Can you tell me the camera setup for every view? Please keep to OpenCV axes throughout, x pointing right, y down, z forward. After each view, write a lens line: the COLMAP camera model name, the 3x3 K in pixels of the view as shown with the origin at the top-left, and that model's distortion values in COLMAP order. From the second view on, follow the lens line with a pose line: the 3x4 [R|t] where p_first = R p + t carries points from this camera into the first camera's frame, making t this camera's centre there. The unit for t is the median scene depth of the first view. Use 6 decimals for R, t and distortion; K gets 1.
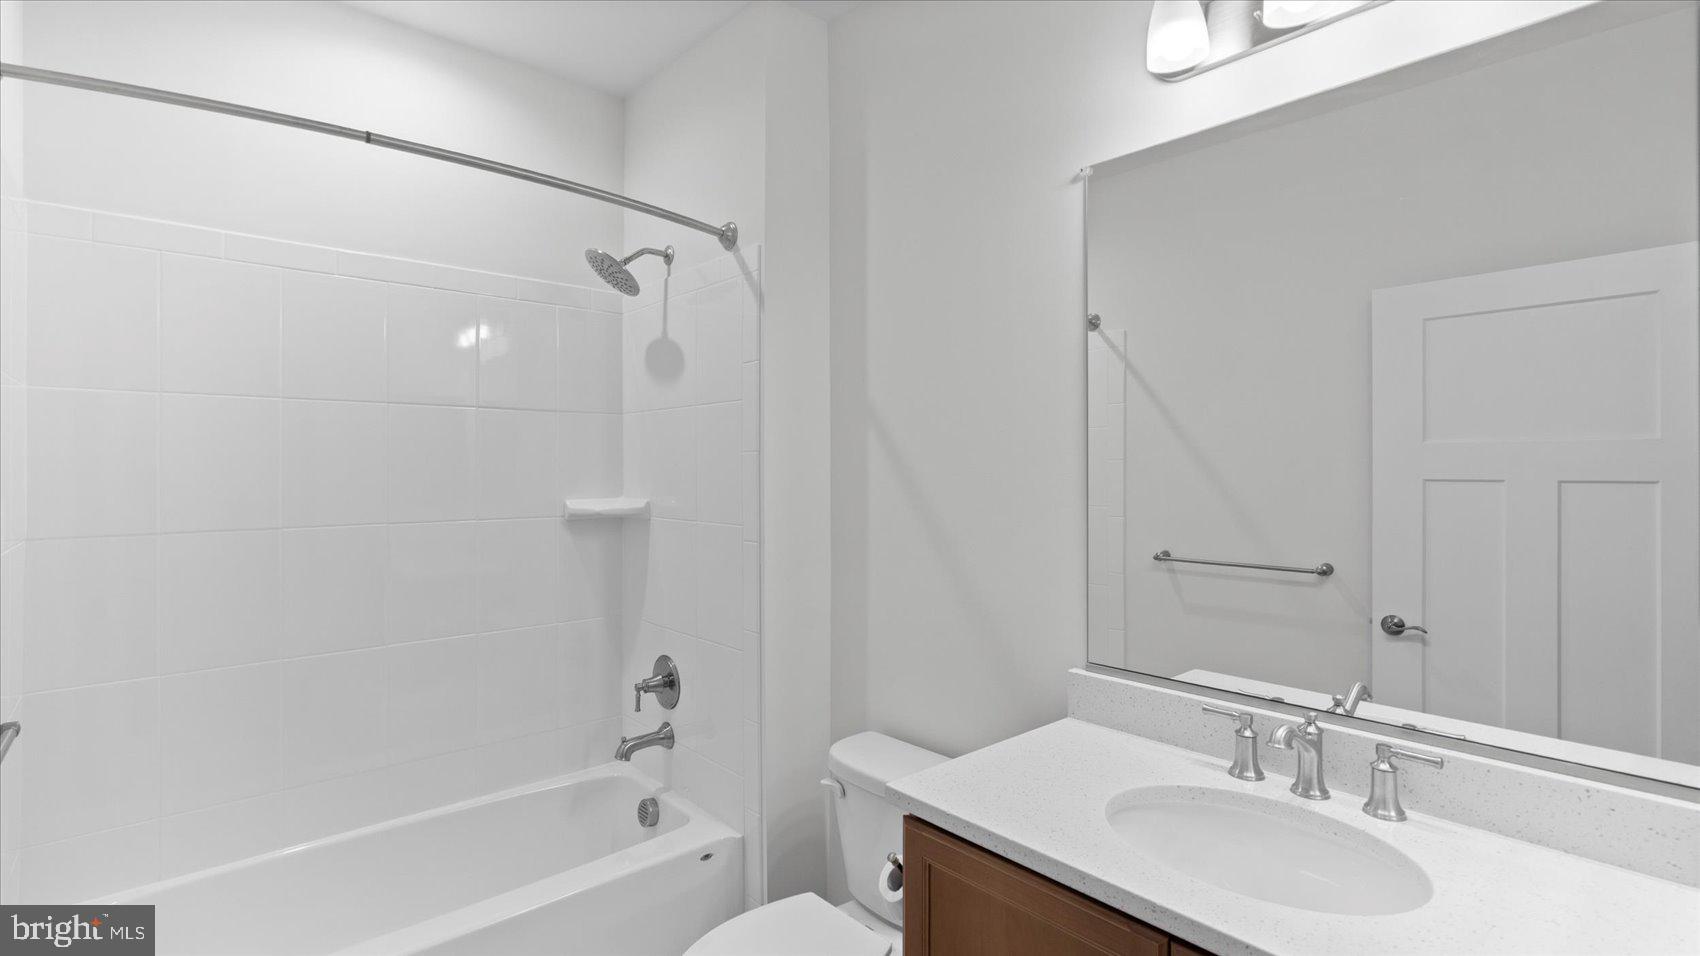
lens RADIAL K [[779.5, 0, 851.9], [0, 779.5, 466.4], [0, 0, 1]] dist [-0.002116, 0.000258]
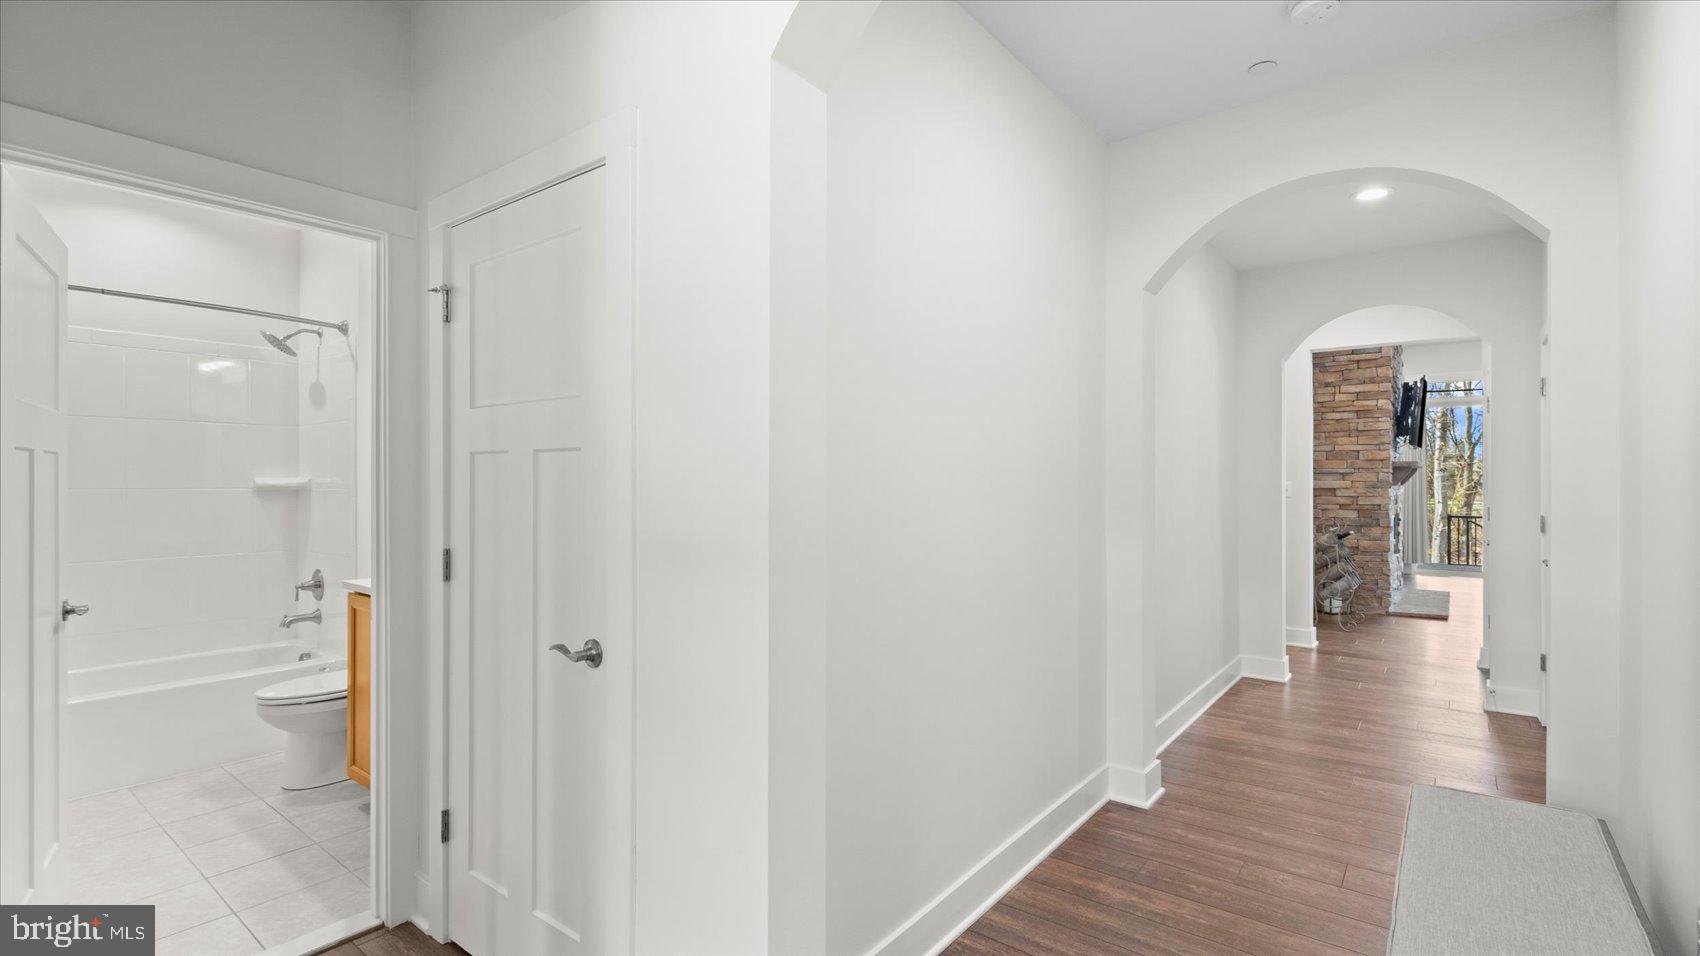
lens RADIAL K [[779.5, 0, 851.9], [0, 779.5, 466.4], [0, 0, 1]] dist [-0.002116, 0.000258]
pose [[0.984661, -0.001122, 0.174474, 0.611073], [0.002500, 0.999967, -0.007680, 0.035547], [-0.174459, 0.007998, 0.984632, -0.873298]]
